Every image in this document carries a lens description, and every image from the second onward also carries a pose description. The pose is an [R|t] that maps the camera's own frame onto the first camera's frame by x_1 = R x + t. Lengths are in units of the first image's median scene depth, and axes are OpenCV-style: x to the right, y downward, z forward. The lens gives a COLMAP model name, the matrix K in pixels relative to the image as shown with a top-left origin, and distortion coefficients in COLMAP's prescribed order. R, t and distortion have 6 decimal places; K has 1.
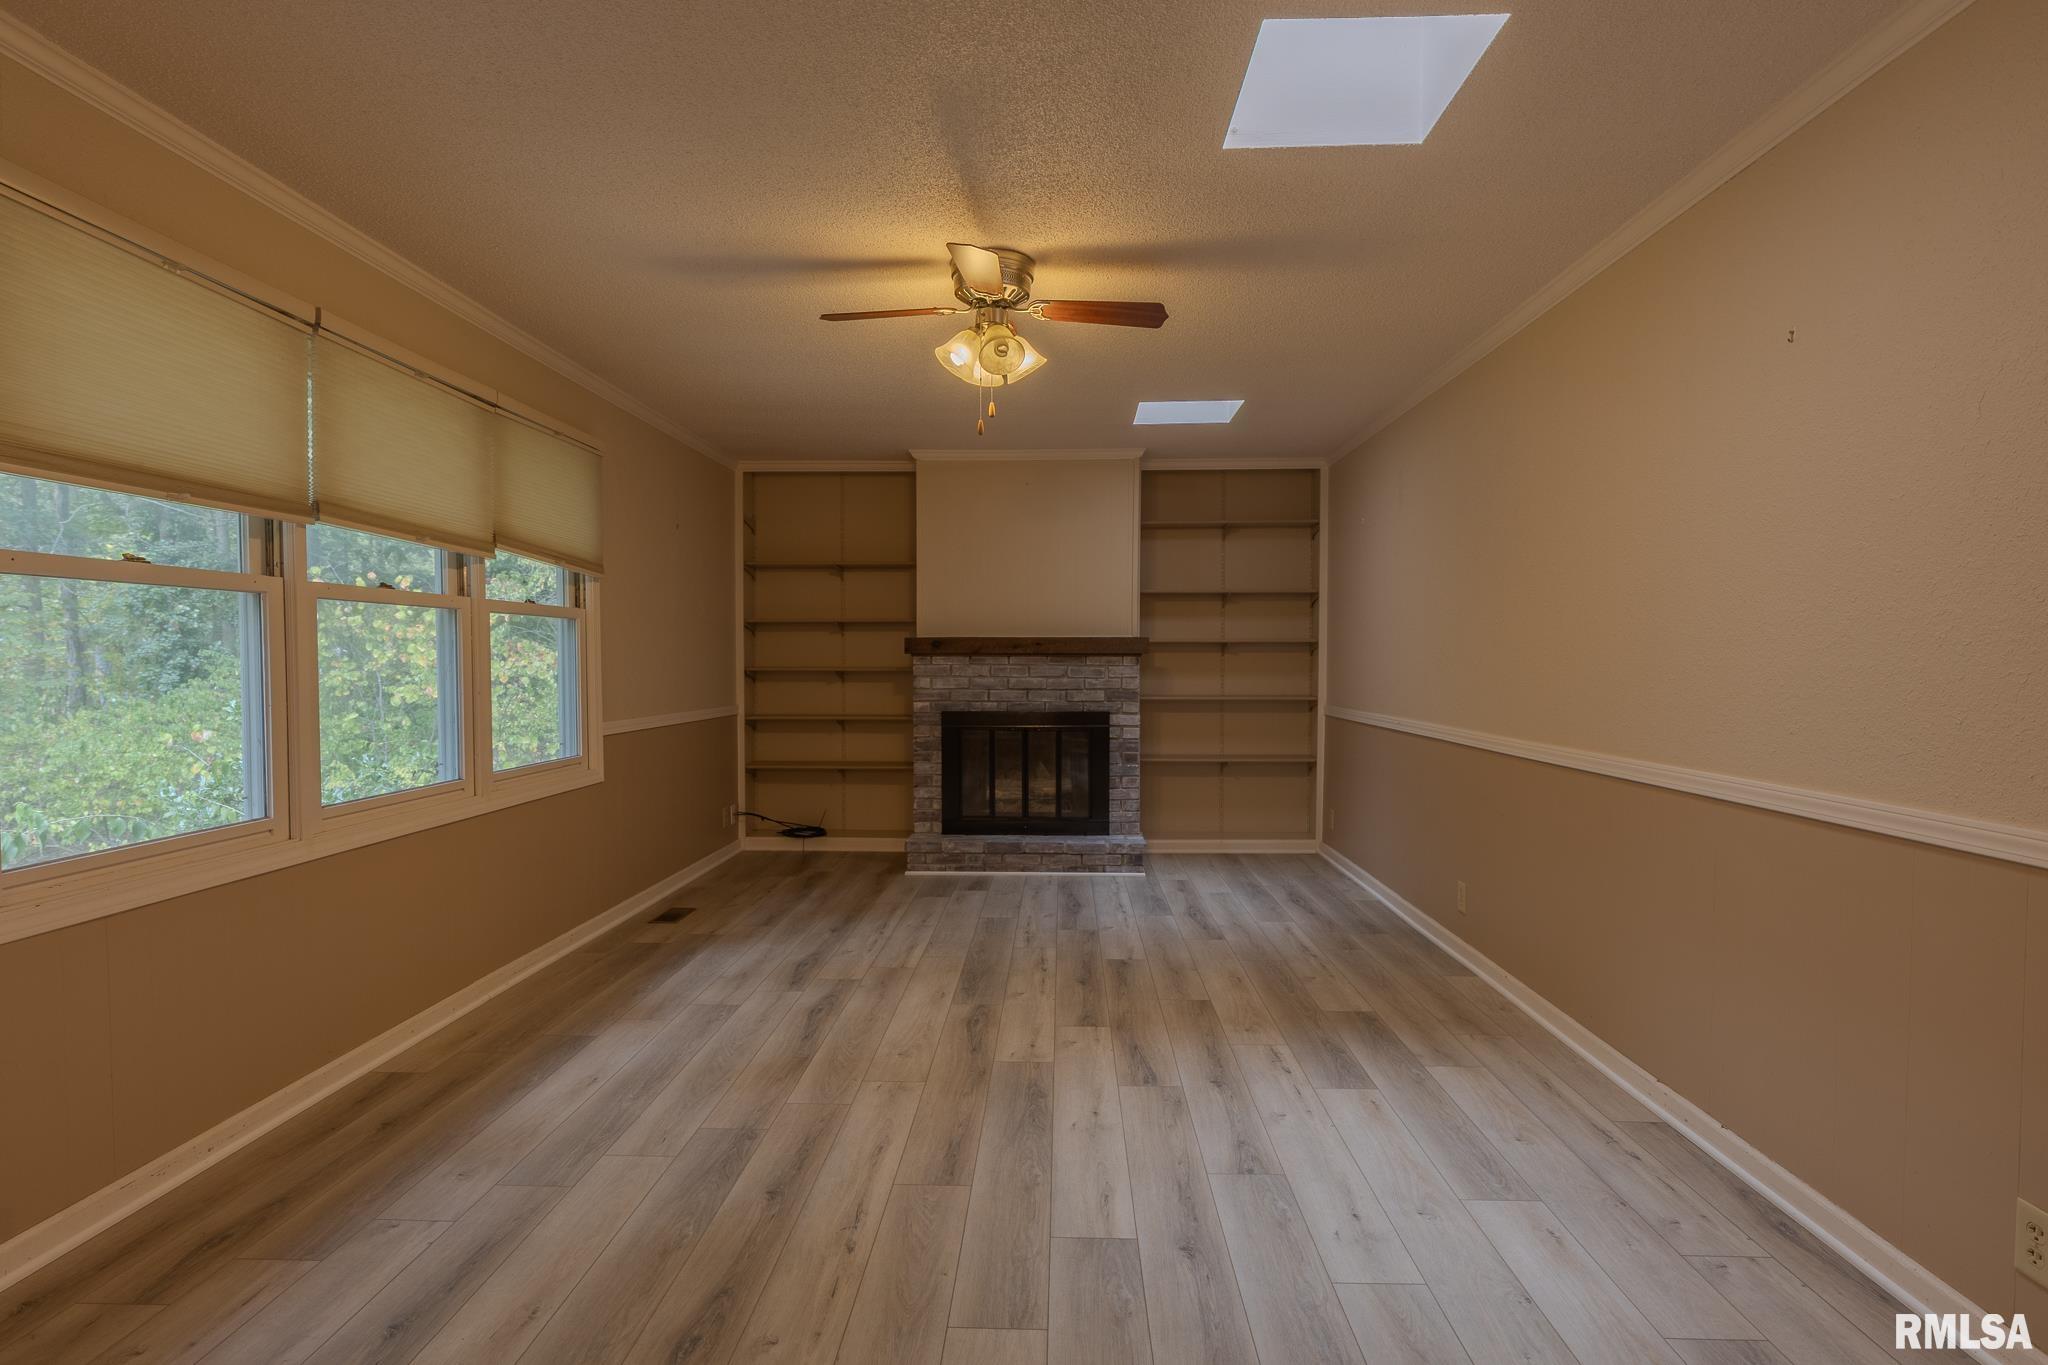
lens RADIAL K [[1045.6, 0, 1018.6], [0, 1045.6, 688.8], [0, 0, 1]] dist [0.005555, -0.000417]
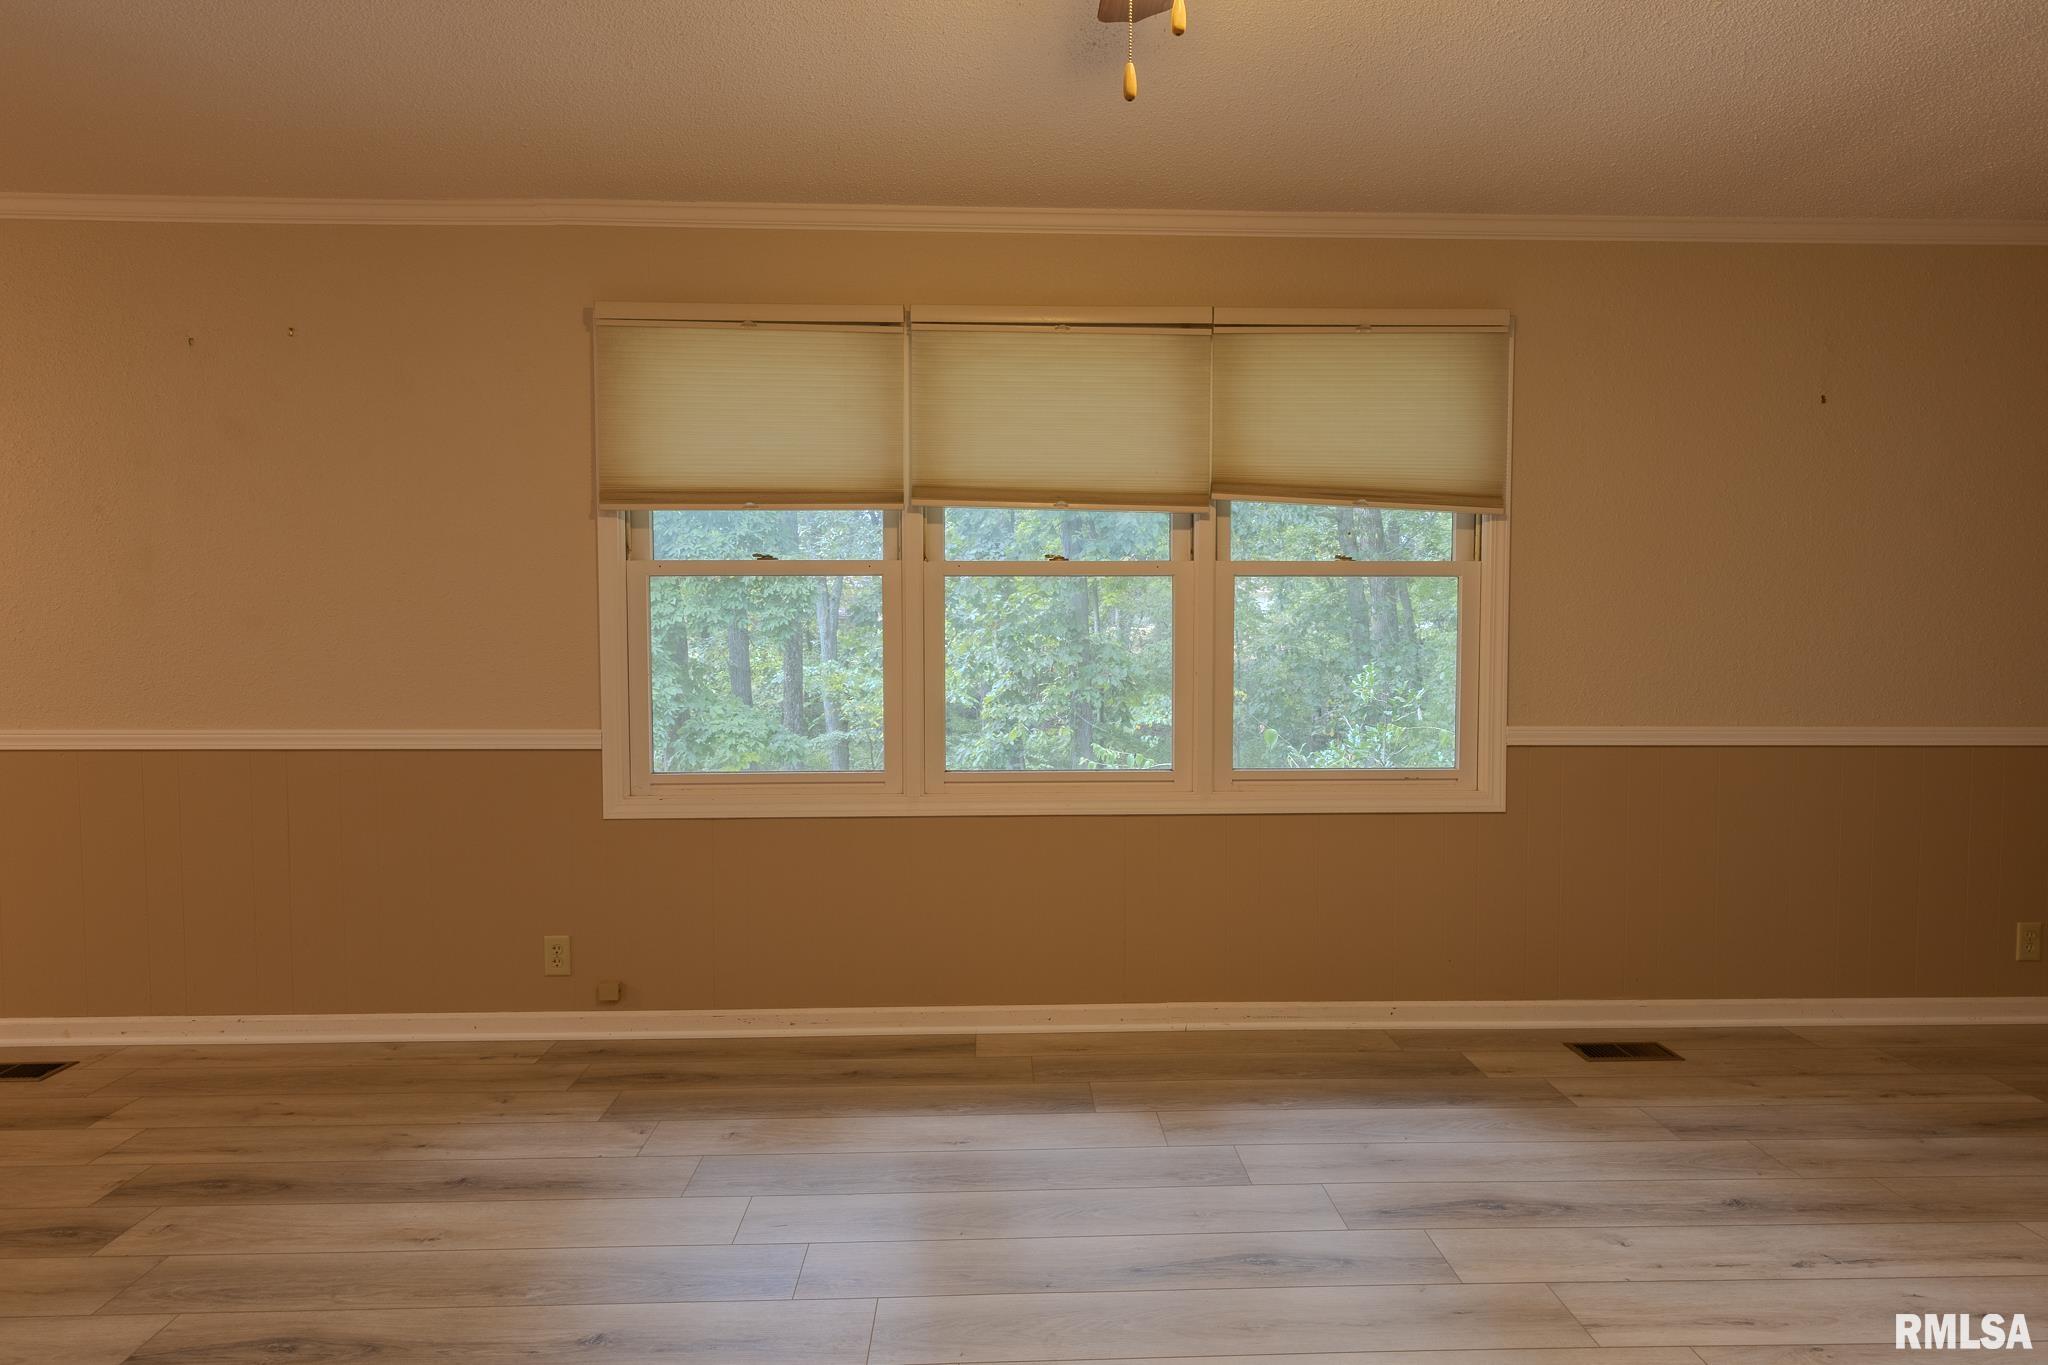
lens RADIAL K [[1045.6, 0, 1018.7], [0, 1045.6, 692.8], [0, 0, 1]] dist [0.005555, -0.000417]
pose [[0.071586, 0.040869, -0.996597, 0.241210], [-0.028224, 0.998843, 0.038934, -0.006631], [0.997035, 0.025340, 0.072656, 0.589395]]
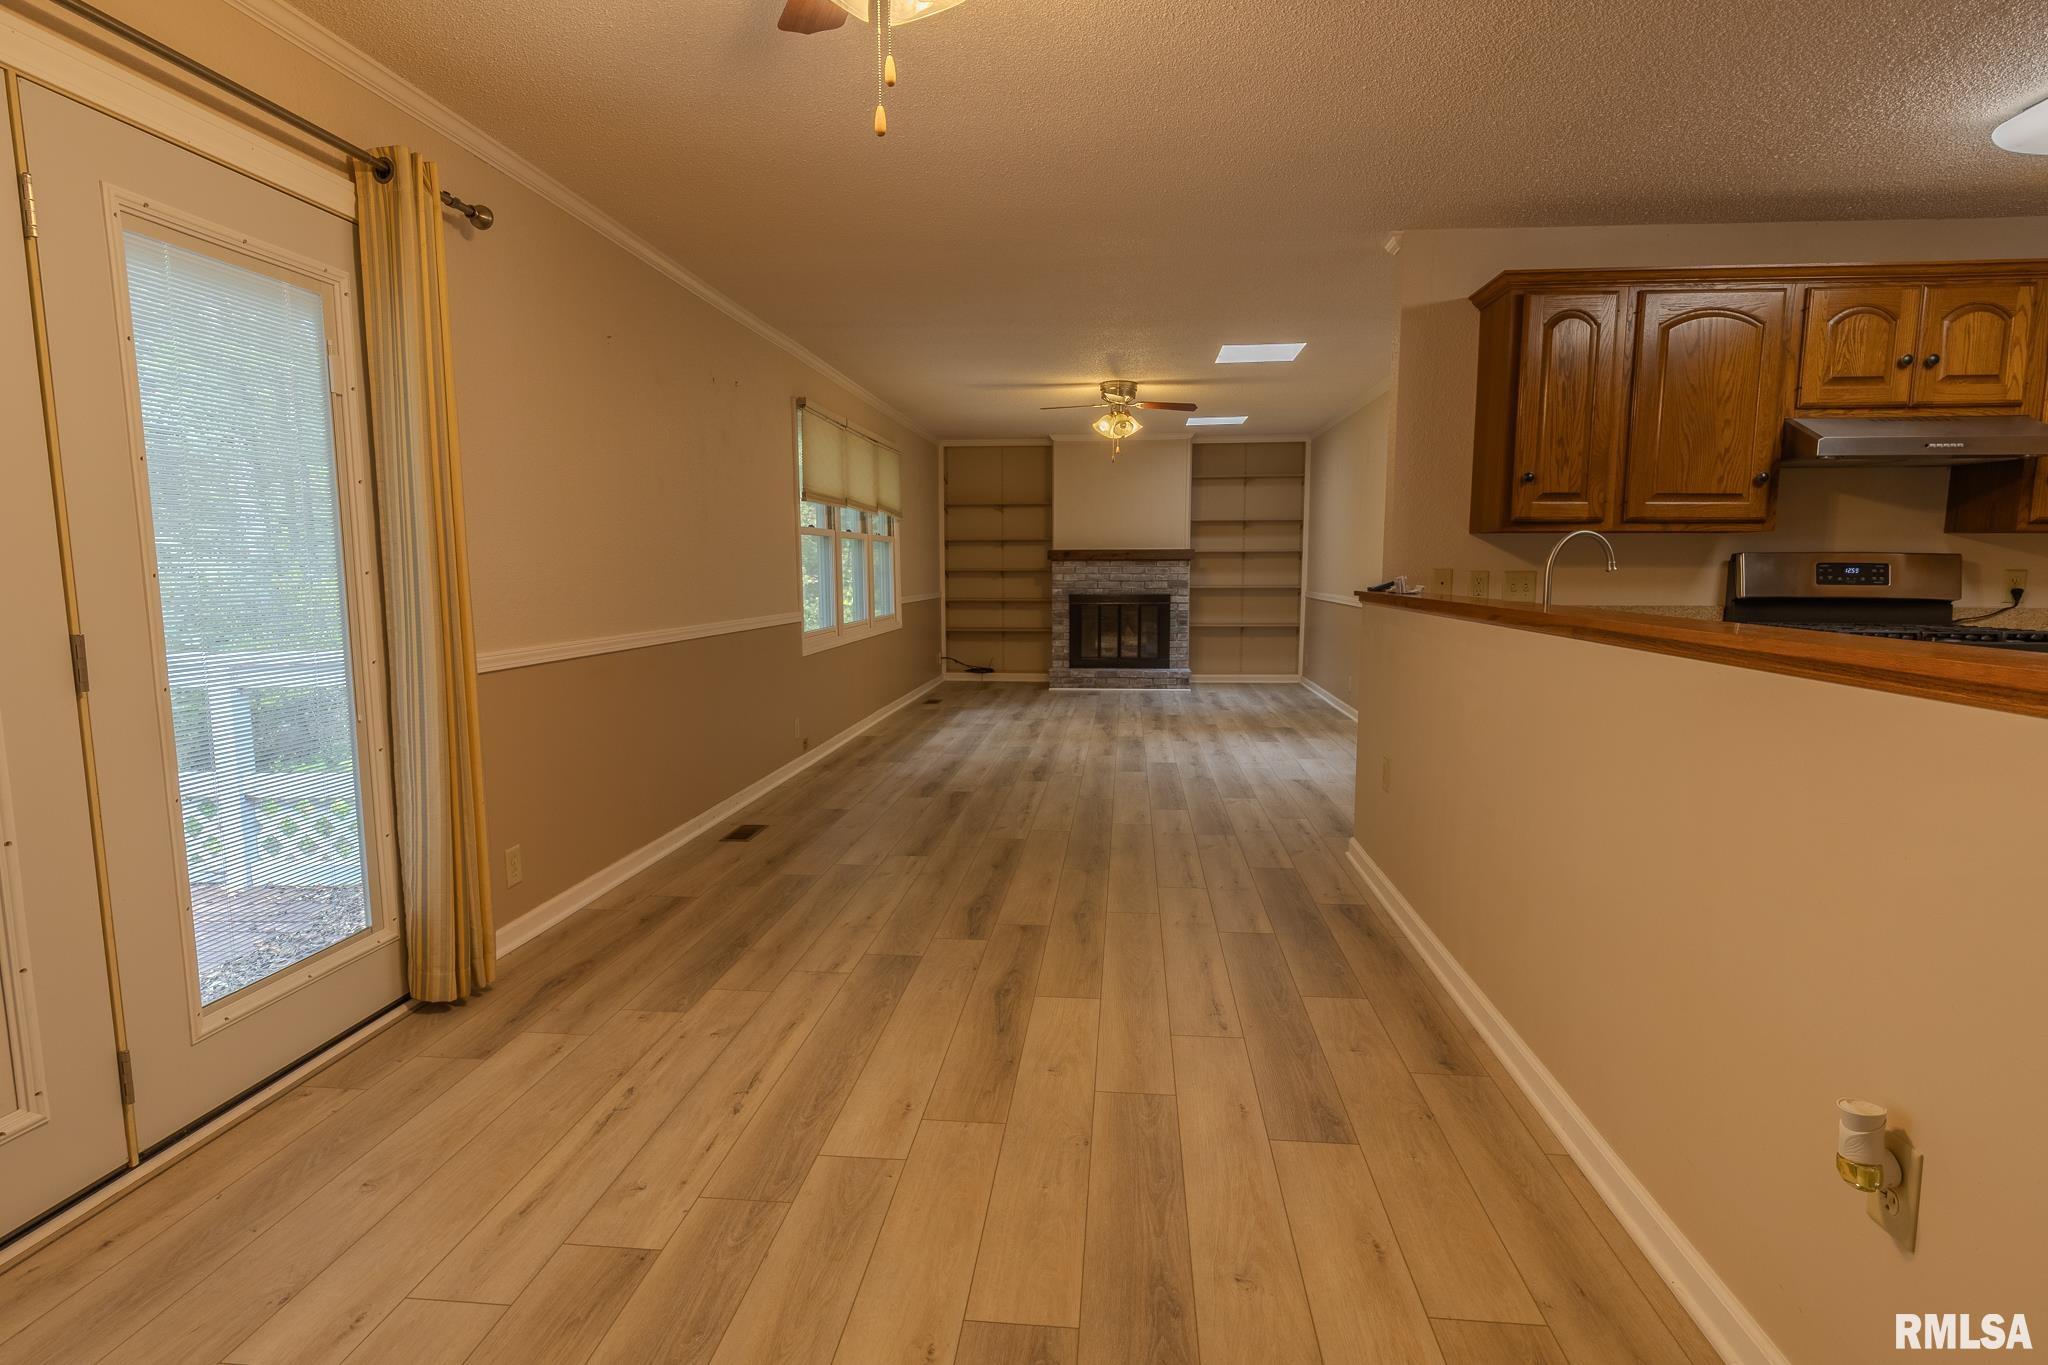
lens RADIAL K [[1045.6, 0, 1023.7], [0, 1045.6, 683.0], [0, 0, 1]] dist [0.005555, -0.000417]
pose [[0.998423, 0.003492, -0.056025, -0.063947], [0.001241, 0.996447, 0.084218, 0.026504], [0.056120, -0.084154, 0.994871, -0.825192]]
